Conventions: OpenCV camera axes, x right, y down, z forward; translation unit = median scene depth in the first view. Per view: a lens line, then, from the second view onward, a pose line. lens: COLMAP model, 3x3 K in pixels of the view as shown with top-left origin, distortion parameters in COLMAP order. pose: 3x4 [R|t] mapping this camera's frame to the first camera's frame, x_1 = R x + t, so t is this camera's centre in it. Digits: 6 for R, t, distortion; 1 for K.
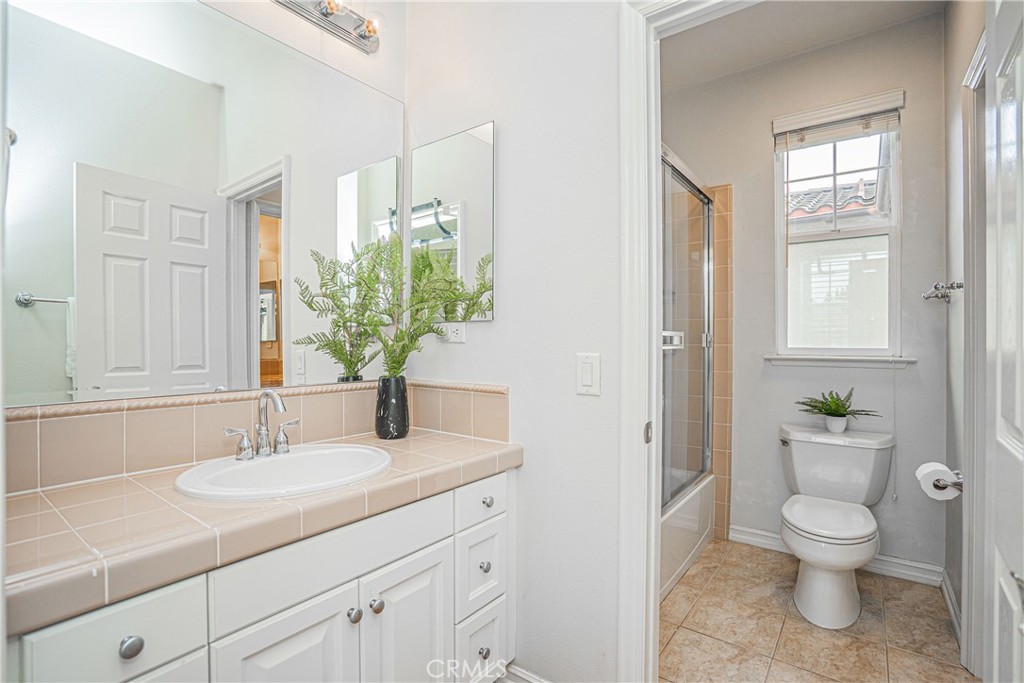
lens RADIAL K [[489.2, 0, 512.3], [0, 489.2, 340.6], [0, 0, 1]] dist [-0.009461, 0.002244]
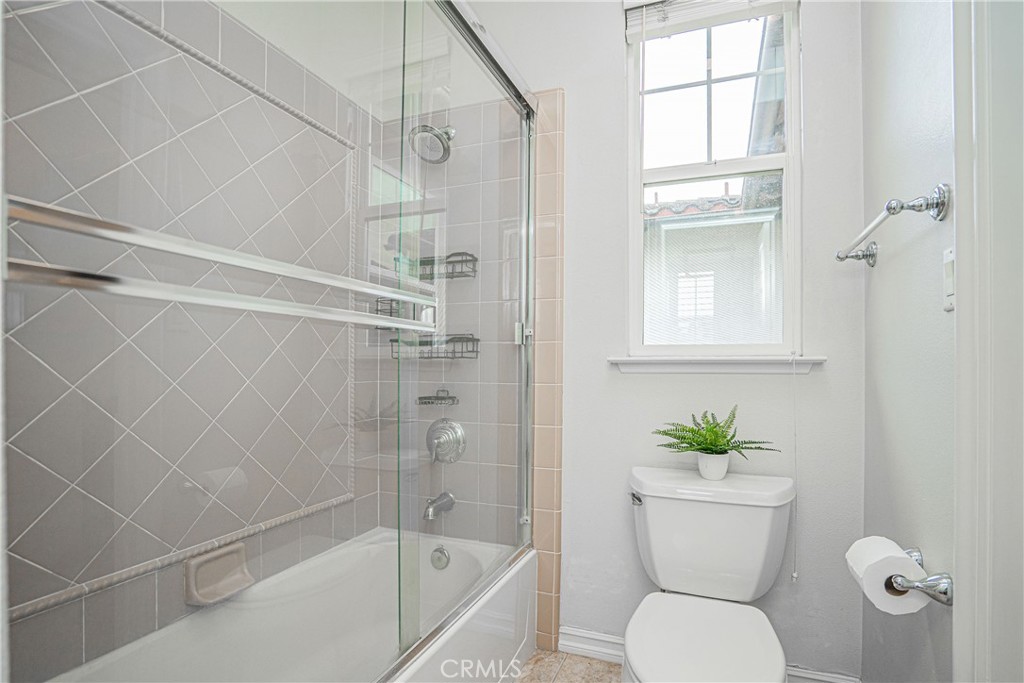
lens RADIAL K [[489.2, 0, 512.7], [0, 489.2, 374.8], [0, 0, 1]] dist [-0.009461, 0.002244]
pose [[0.975176, -0.011890, 0.221111, 0.243661], [0.006854, 0.999700, 0.023533, 0.035604], [-0.221324, -0.021434, 0.974965, 0.393240]]
